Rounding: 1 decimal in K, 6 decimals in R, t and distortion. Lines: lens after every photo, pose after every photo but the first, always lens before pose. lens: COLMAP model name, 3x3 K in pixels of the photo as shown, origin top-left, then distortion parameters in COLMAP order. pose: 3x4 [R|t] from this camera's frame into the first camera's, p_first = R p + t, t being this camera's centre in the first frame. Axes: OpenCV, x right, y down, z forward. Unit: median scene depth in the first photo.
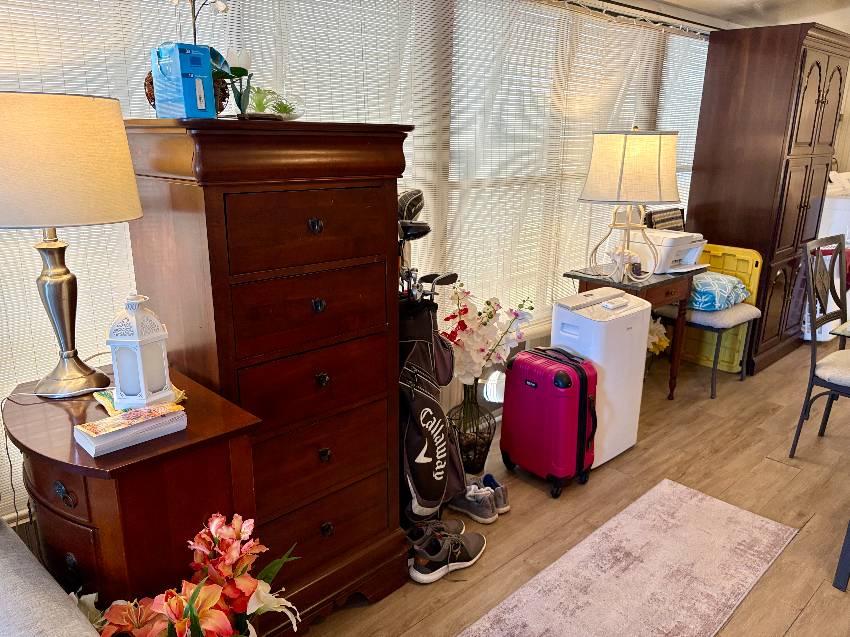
lens RADIAL K [[664.7, 0, 425.0], [0, 664.7, 318.5], [0, 0, 1]] dist [-0.007253, -0.007489]
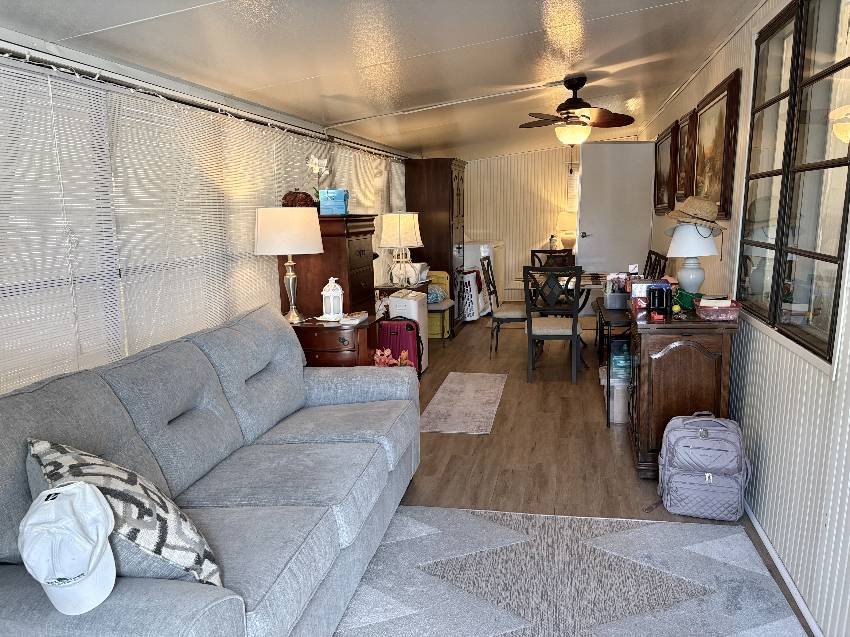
lens RADIAL K [[632.9, 0, 425.0], [0, 632.9, 318.5], [0, 0, 1]] dist [-0.000831, -0.011210]
pose [[0.836681, -0.123174, 0.533660, -0.646529], [0.180225, 0.982036, -0.055896, 0.146056], [-0.517188, 0.142946, 0.843850, -0.583887]]
